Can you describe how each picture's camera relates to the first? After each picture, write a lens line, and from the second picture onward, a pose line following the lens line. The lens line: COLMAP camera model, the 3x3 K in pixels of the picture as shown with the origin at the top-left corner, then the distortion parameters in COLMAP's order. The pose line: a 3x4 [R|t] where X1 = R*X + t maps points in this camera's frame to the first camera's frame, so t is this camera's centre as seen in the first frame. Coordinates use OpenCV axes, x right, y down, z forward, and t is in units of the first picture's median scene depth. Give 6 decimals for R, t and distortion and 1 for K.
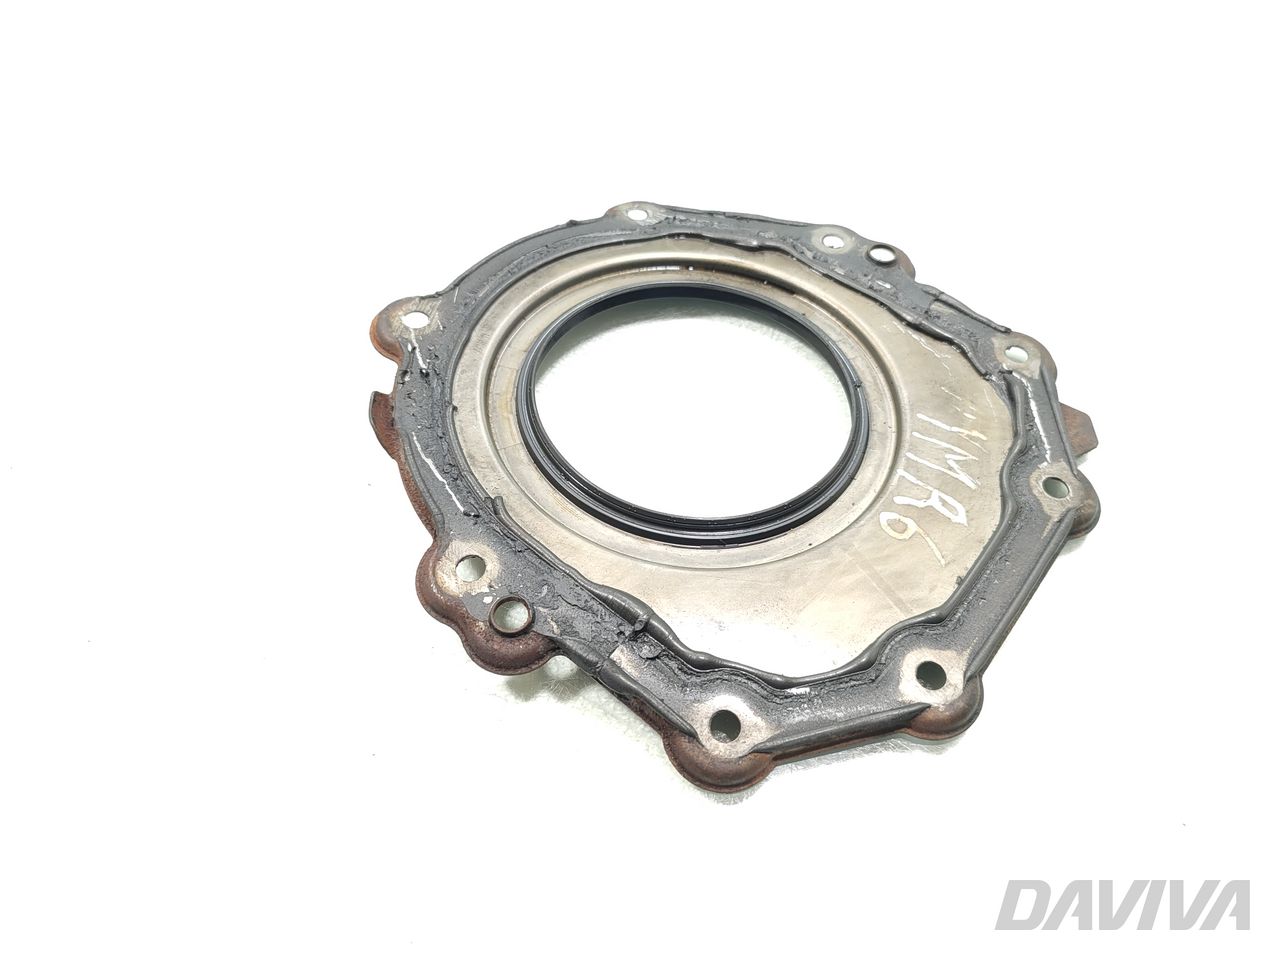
lens RADIAL K [[939.0, 0, 640.0], [0, 939.0, 480.0], [0, 0, 1]] dist [0.055794, -0.273313]
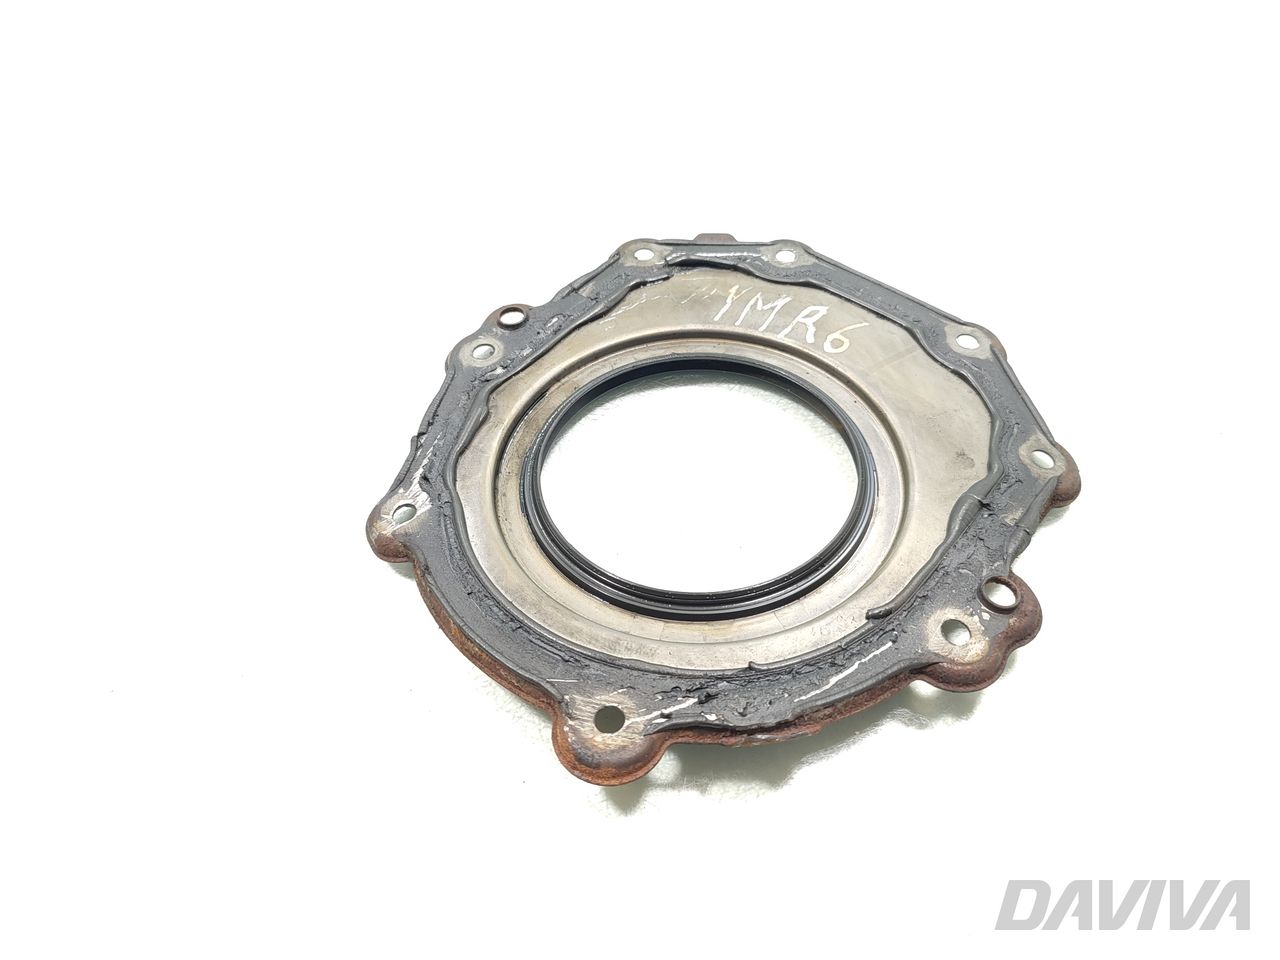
lens RADIAL K [[939.0, 0, 640.0], [0, 939.0, 480.0], [0, 0, 1]] dist [0.055794, -0.273313]
pose [[0.025873, -0.792029, 0.609934, -0.613320], [0.818206, 0.367324, 0.442280, -0.627103], [-0.574343, 0.487609, 0.657547, 0.409276]]
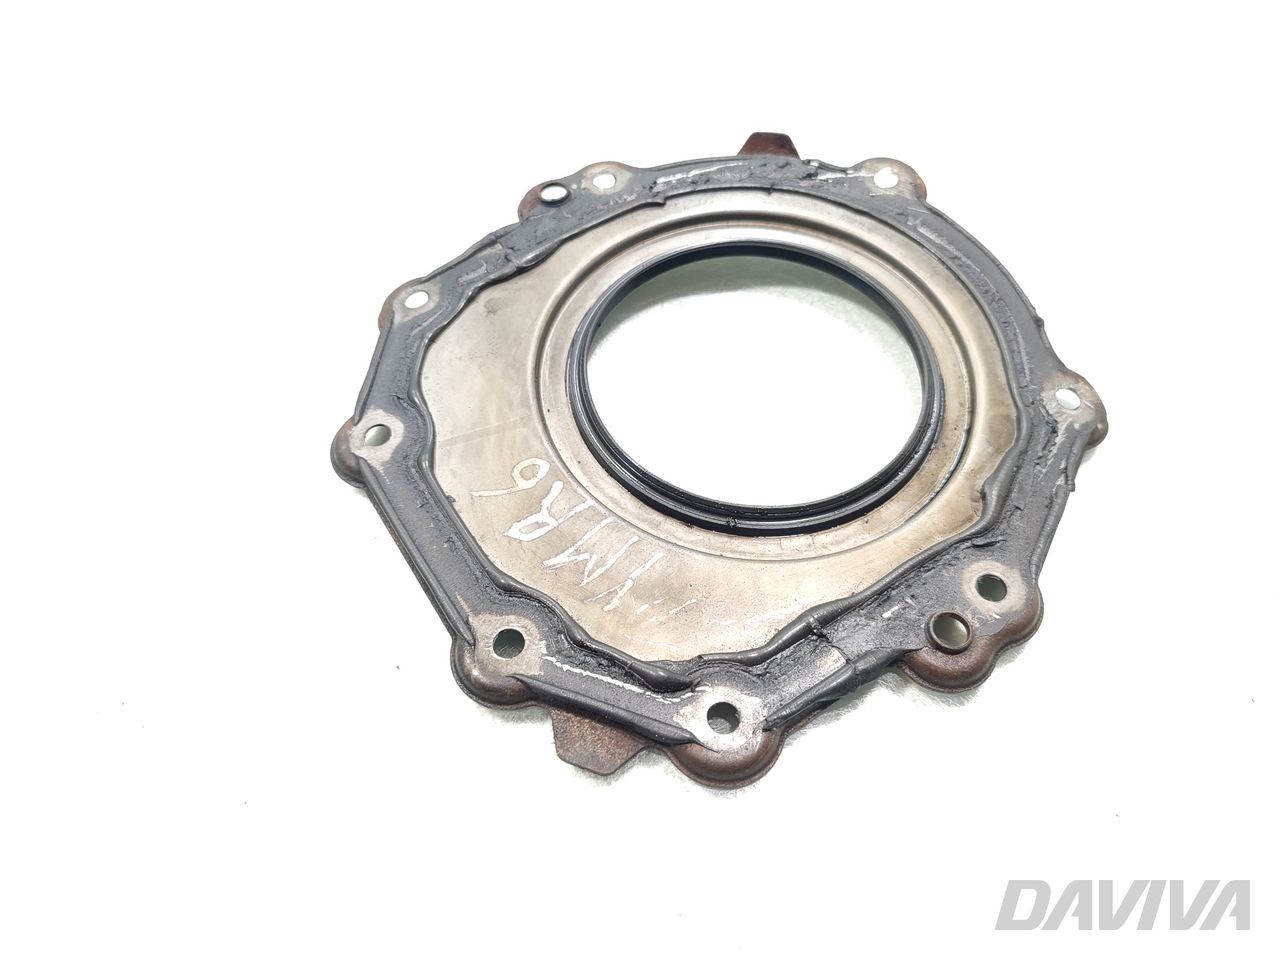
lens RADIAL K [[939.0, 0, 640.0], [0, 939.0, 480.0], [0, 0, 1]] dist [0.055794, -0.273313]
pose [[-0.306990, 0.769750, -0.559680, 0.764994], [-0.763961, 0.151388, 0.627252, -0.626475], [0.567556, 0.620134, 0.541585, 0.529450]]
